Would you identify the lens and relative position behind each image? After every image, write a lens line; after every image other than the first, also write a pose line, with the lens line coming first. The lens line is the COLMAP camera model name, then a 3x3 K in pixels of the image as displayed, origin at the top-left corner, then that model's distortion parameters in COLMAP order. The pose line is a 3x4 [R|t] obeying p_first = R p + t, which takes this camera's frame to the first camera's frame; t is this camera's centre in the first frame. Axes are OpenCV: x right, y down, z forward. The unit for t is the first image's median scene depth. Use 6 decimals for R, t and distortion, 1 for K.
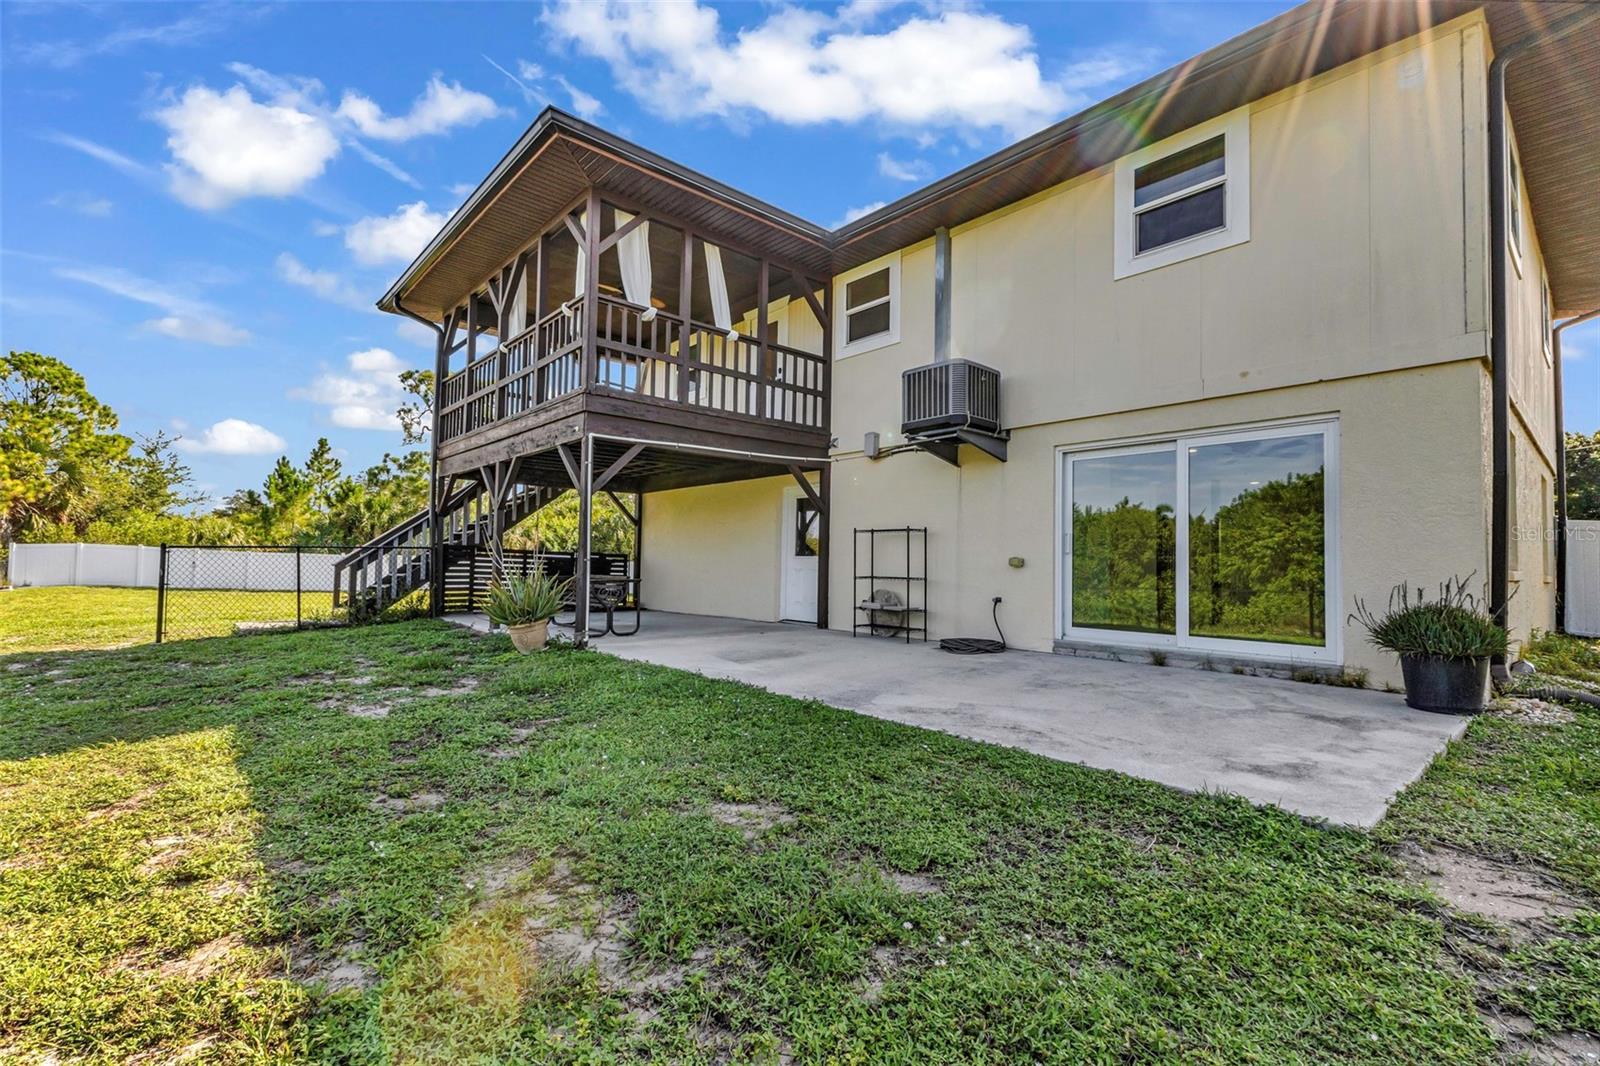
lens RADIAL K [[715.6, 0, 806.4], [0, 715.6, 544.7], [0, 0, 1]] dist [-0.001968, -0.001267]
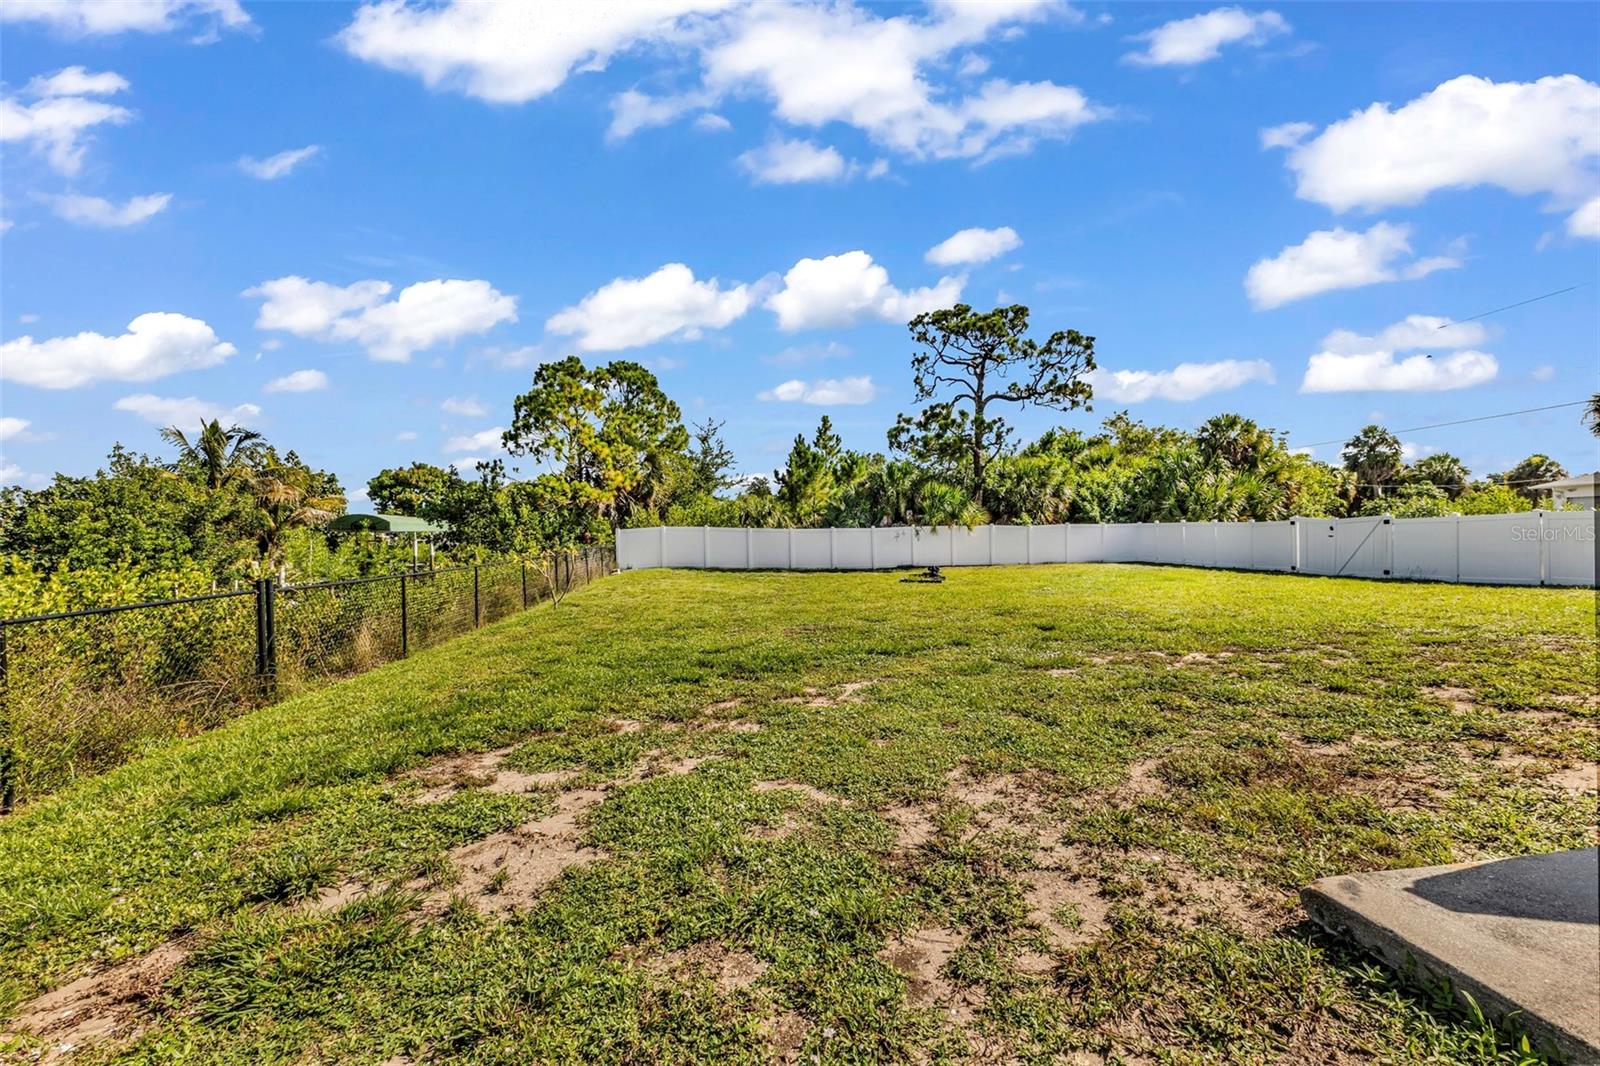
lens RADIAL K [[705.4, 0, 774.5], [0, 705.4, 550.6], [0, 0, 1]] dist [-0.001295, -0.000384]
pose [[0.803992, -0.020064, -0.594301, -0.229974], [0.053680, 0.997799, 0.038934, 0.001307], [0.592212, -0.063205, 0.803300, 0.221775]]
